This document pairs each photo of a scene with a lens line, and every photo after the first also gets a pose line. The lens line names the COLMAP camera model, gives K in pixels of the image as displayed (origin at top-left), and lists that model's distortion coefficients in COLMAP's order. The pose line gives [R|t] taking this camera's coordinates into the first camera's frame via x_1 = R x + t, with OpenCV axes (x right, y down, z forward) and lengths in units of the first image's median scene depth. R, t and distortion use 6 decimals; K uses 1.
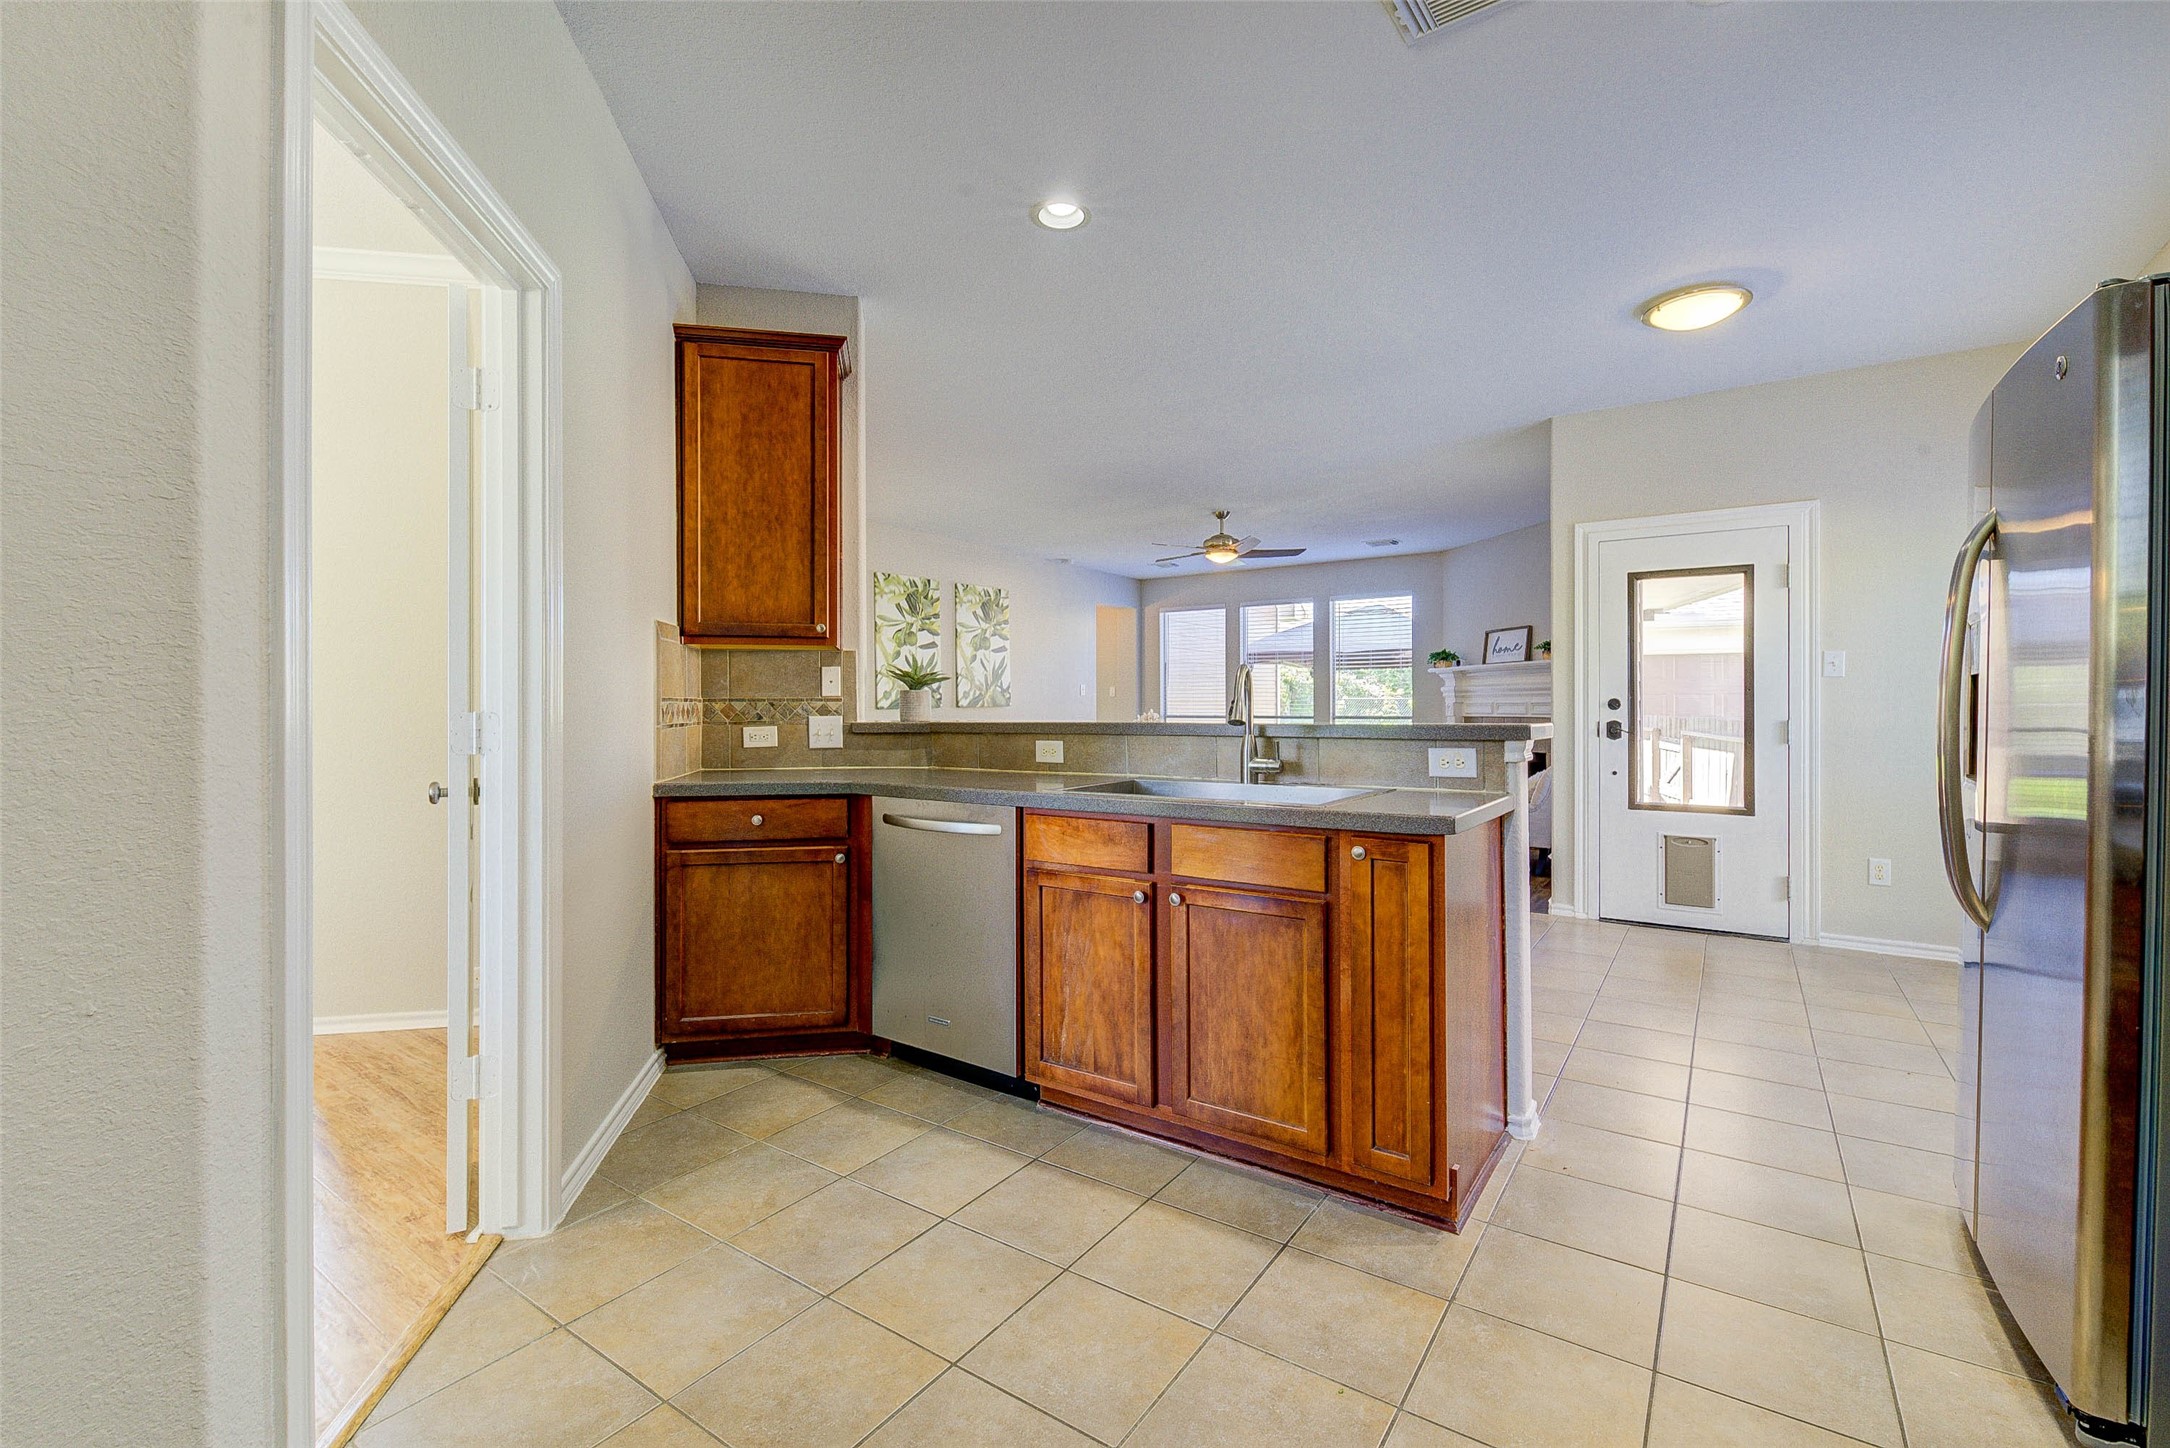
lens RADIAL K [[939.5, 0, 1066.9], [0, 939.5, 712.3], [0, 0, 1]] dist [-0.003494, -0.004820]
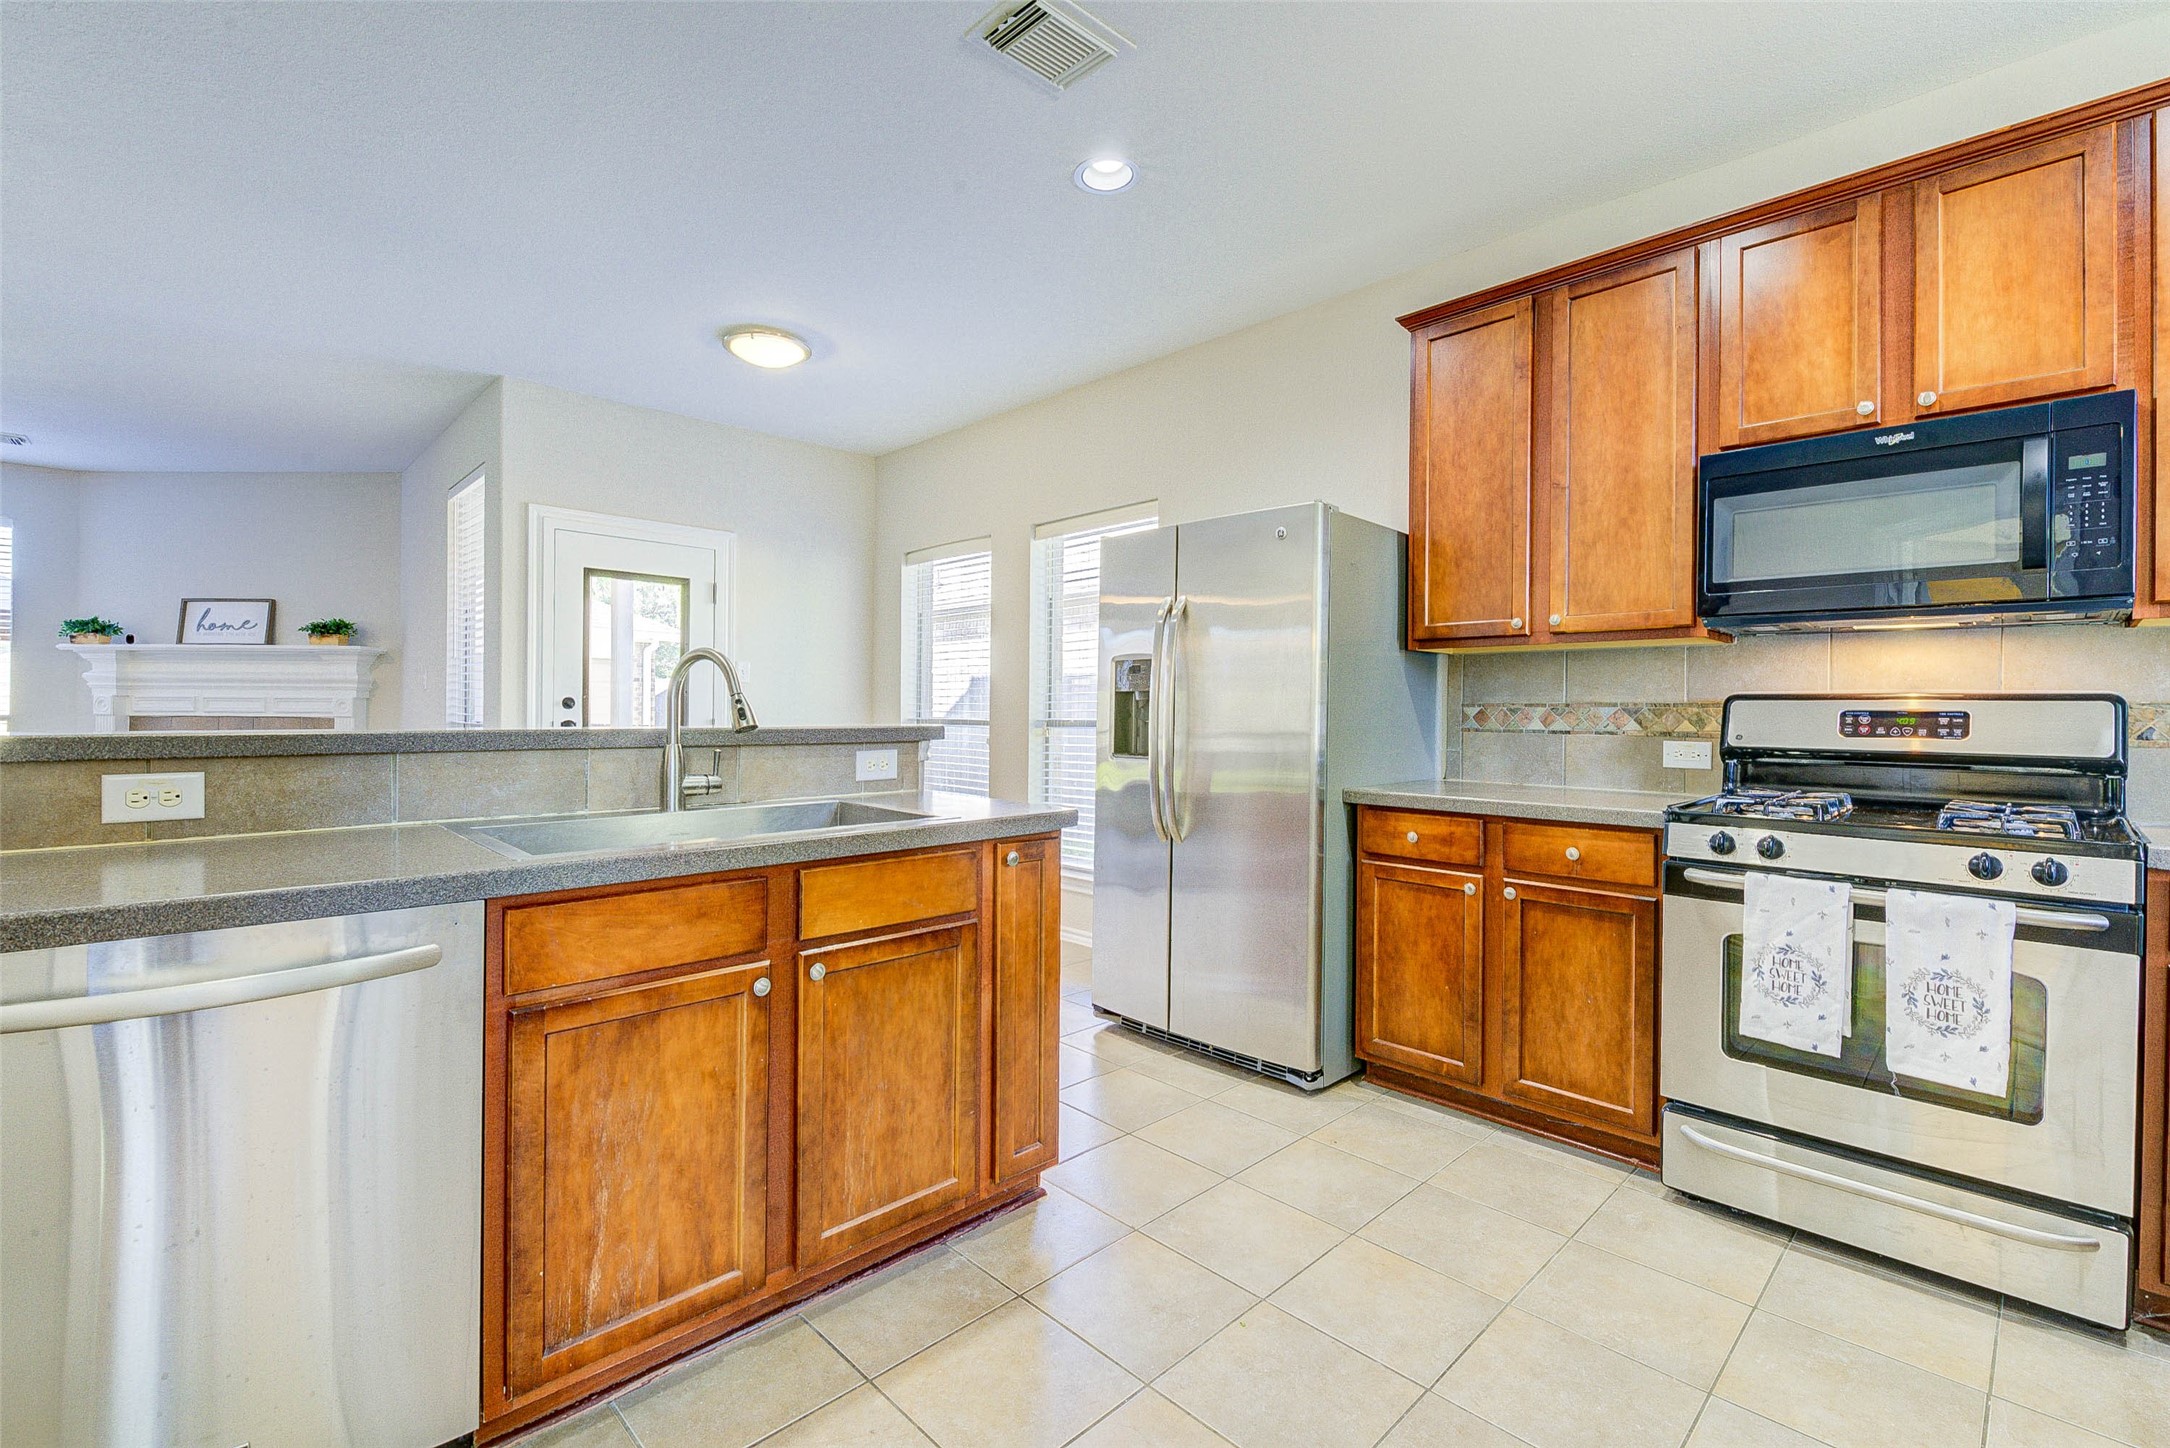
lens RADIAL K [[939.5, 0, 1104.0], [0, 939.5, 712.8], [0, 0, 1]] dist [-0.003494, -0.004820]
pose [[0.167107, 0.000081, 0.985939, -0.152836], [-0.003840, 0.999992, 0.000569, -0.000827], [-0.985931, -0.003881, 0.167106, 0.178304]]
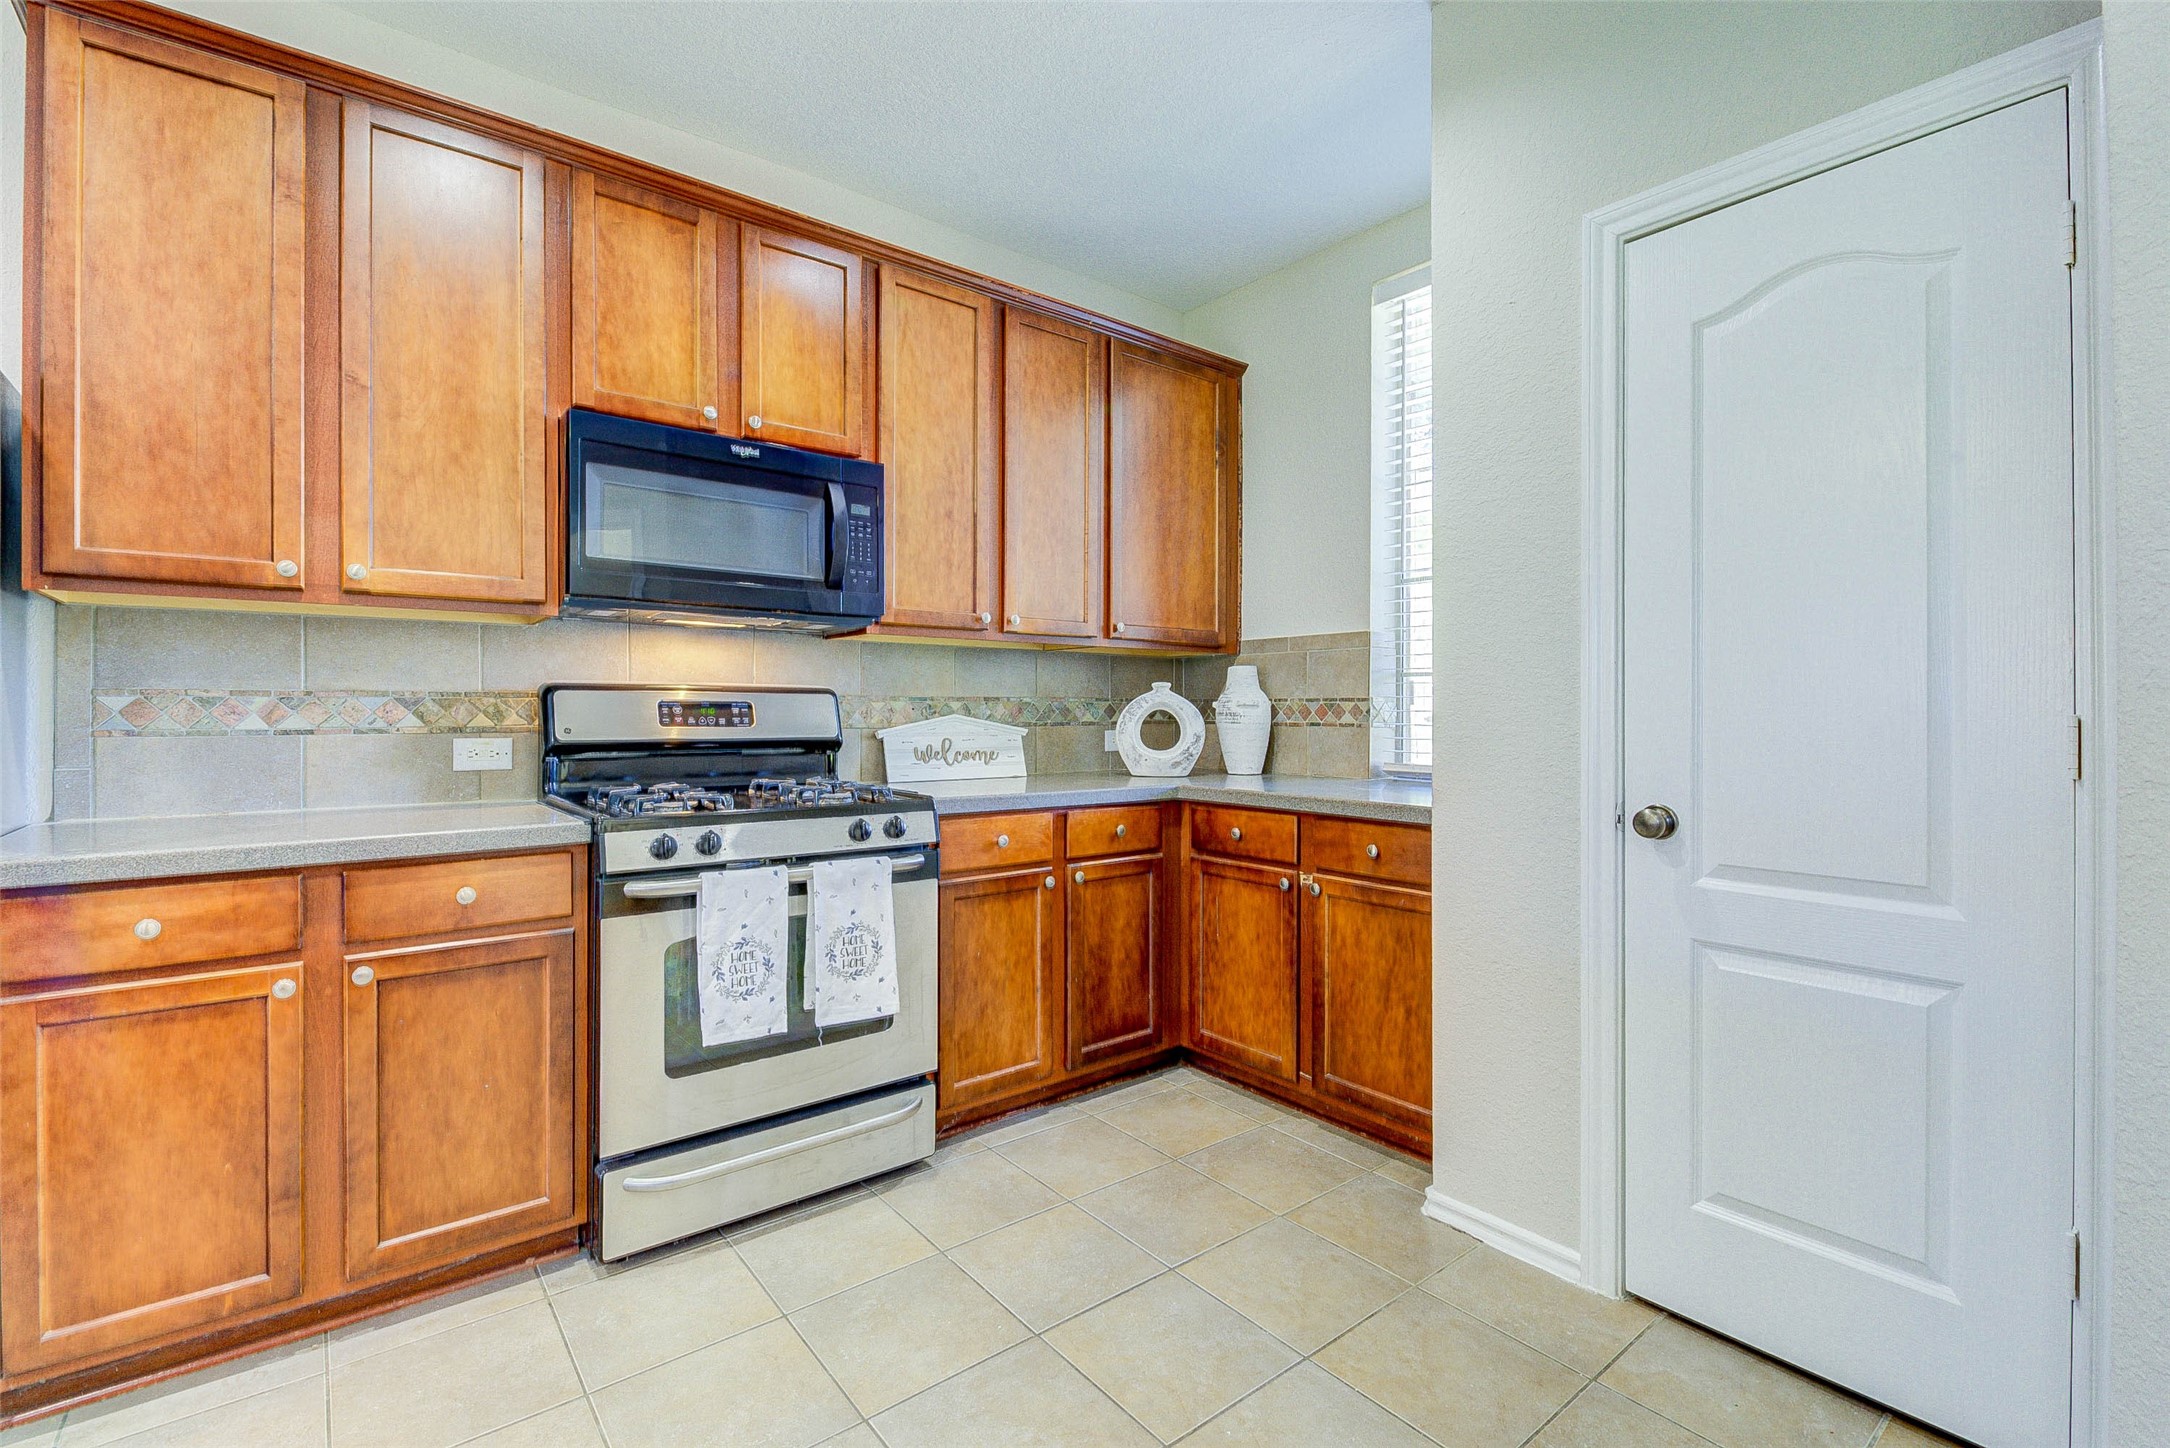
lens RADIAL K [[939.5, 0, 1076.0], [0, 939.5, 711.4], [0, 0, 1]] dist [-0.003494, -0.004820]
pose [[-0.960931, -0.000418, 0.276787, -0.038324], [0.001214, 0.999983, 0.005726, -0.000657], [-0.276785, 0.005839, -0.960914, 0.247559]]
